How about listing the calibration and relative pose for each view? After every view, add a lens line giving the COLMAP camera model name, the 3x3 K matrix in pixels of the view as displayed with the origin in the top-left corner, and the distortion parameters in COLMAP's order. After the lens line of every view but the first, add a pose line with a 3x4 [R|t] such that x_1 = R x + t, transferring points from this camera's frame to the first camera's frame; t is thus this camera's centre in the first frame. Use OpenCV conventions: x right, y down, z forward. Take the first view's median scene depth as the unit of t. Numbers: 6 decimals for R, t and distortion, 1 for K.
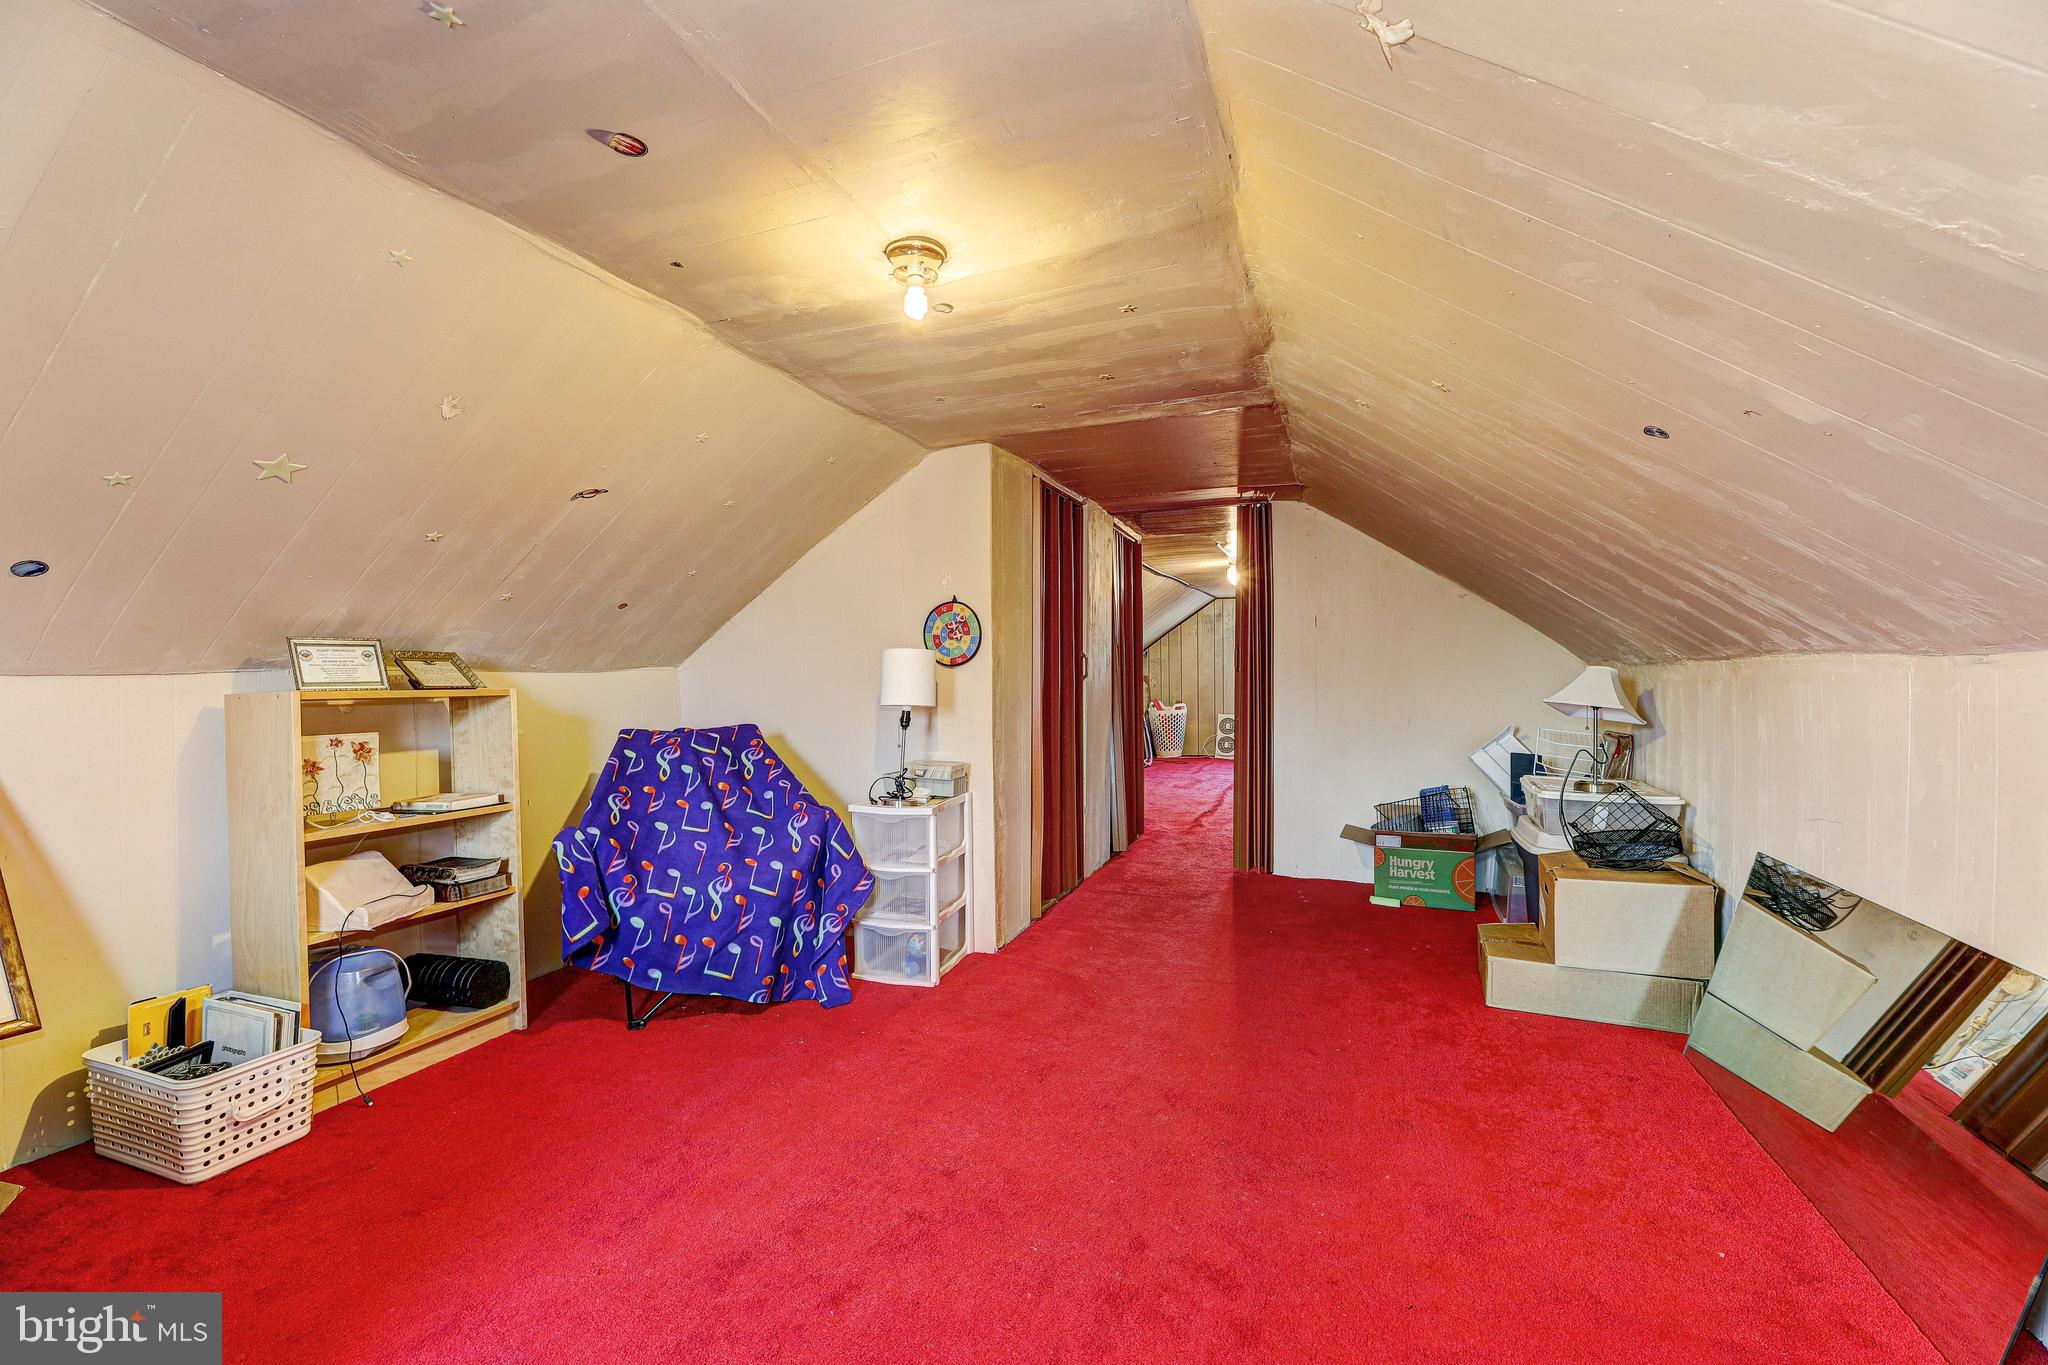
lens RADIAL K [[869.2, 0, 1026.1], [0, 869.2, 665.2], [0, 0, 1]] dist [0.000807, -0.003965]
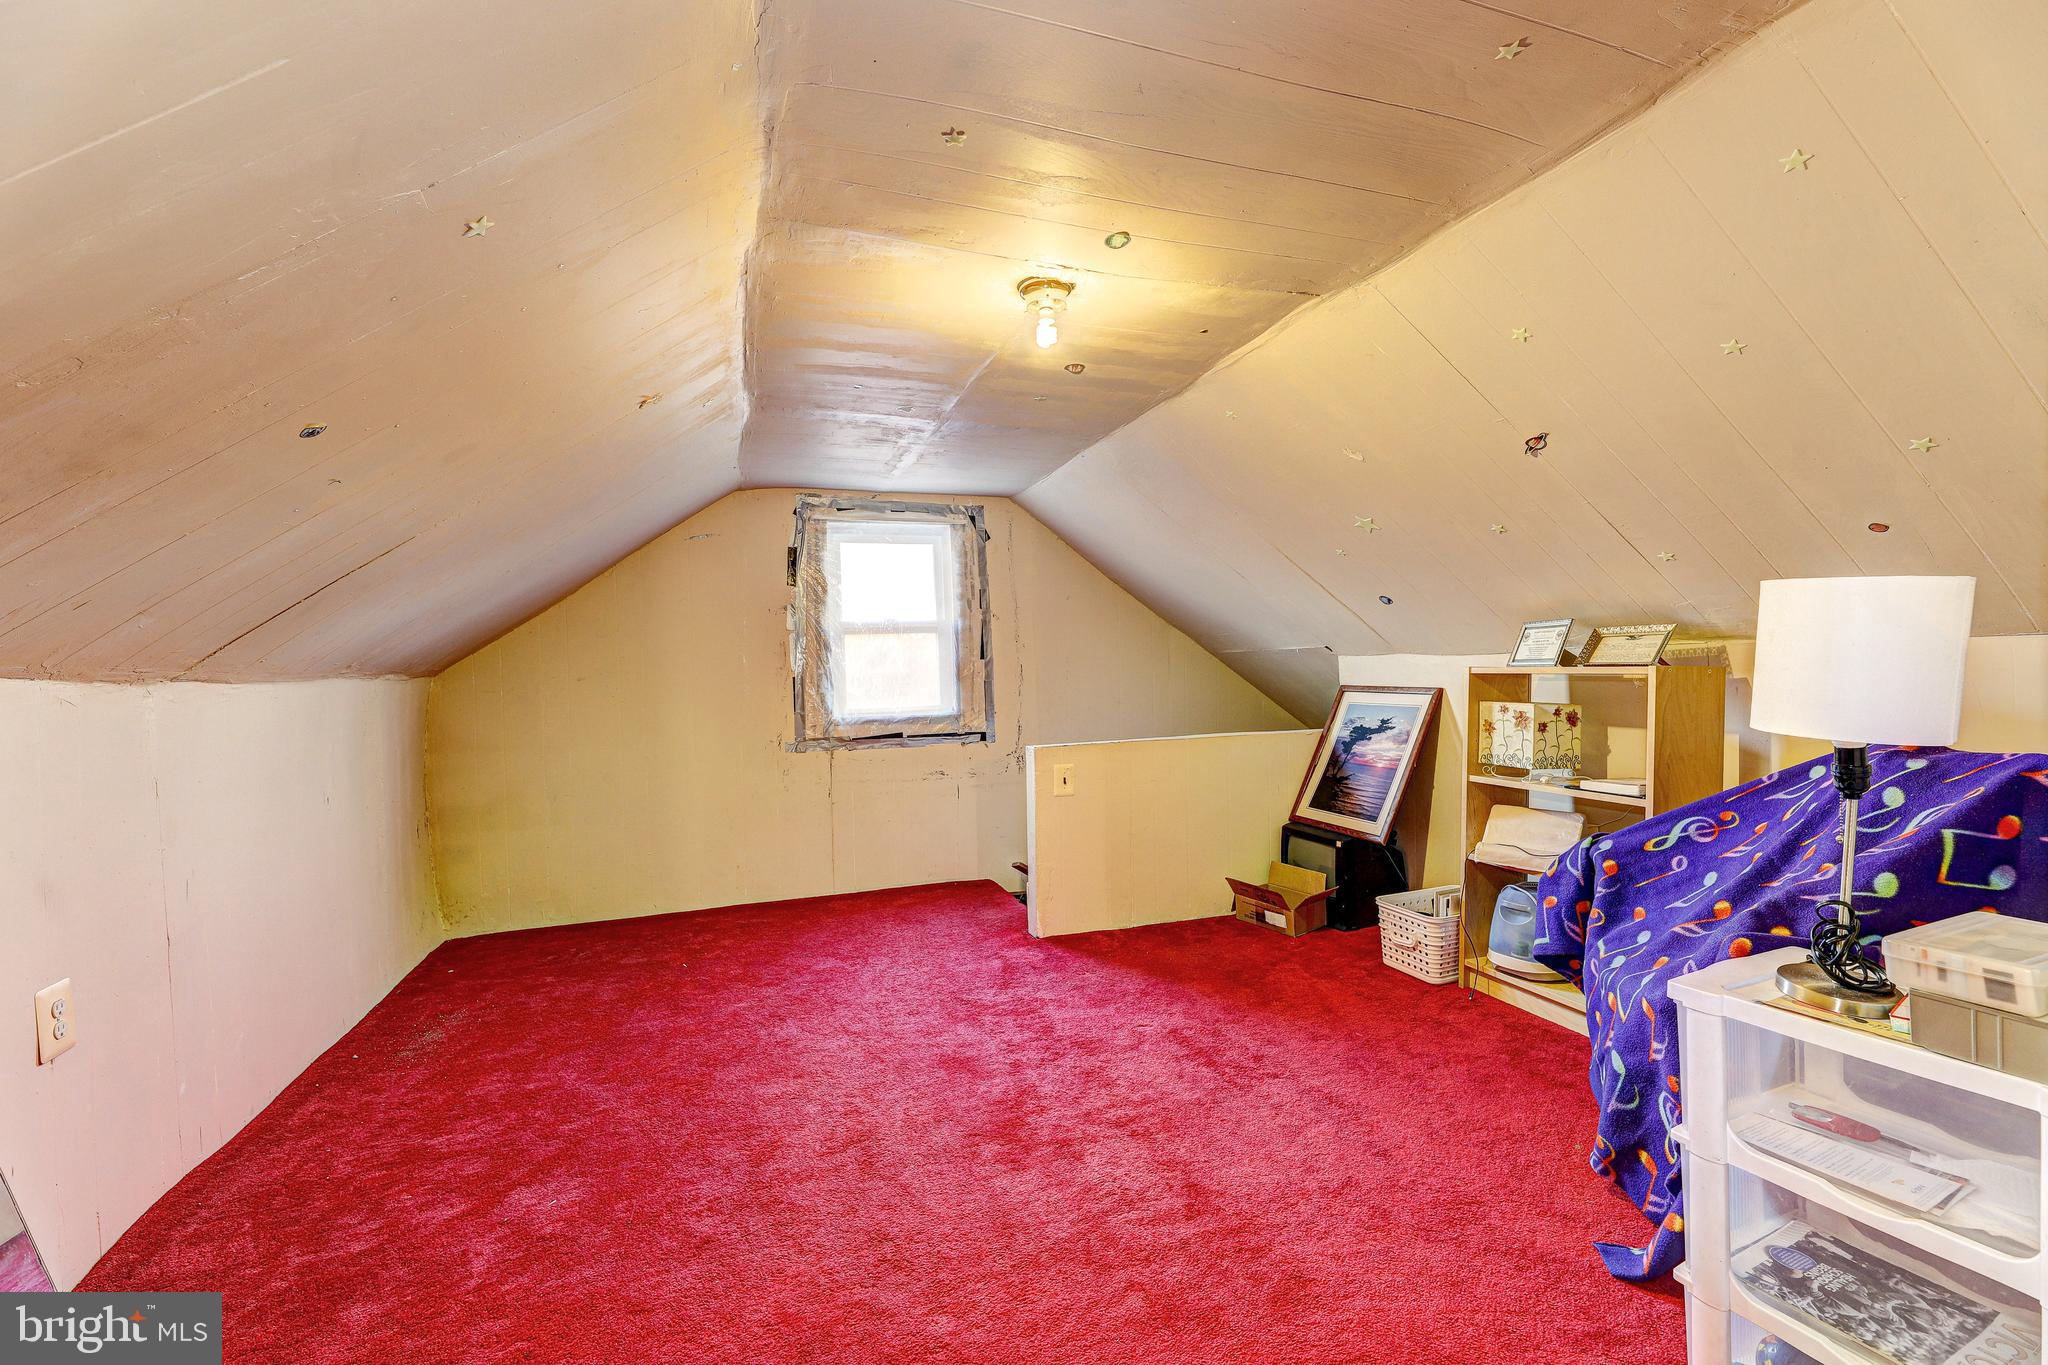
lens RADIAL K [[869.2, 0, 1026.1], [0, 869.2, 665.2], [0, 0, 1]] dist [0.000807, -0.003965]
pose [[-0.775090, 0.005357, -0.631828, 0.514730], [0.018838, 0.999715, -0.014633, 0.032726], [0.631570, -0.023244, -0.774970, 1.553290]]
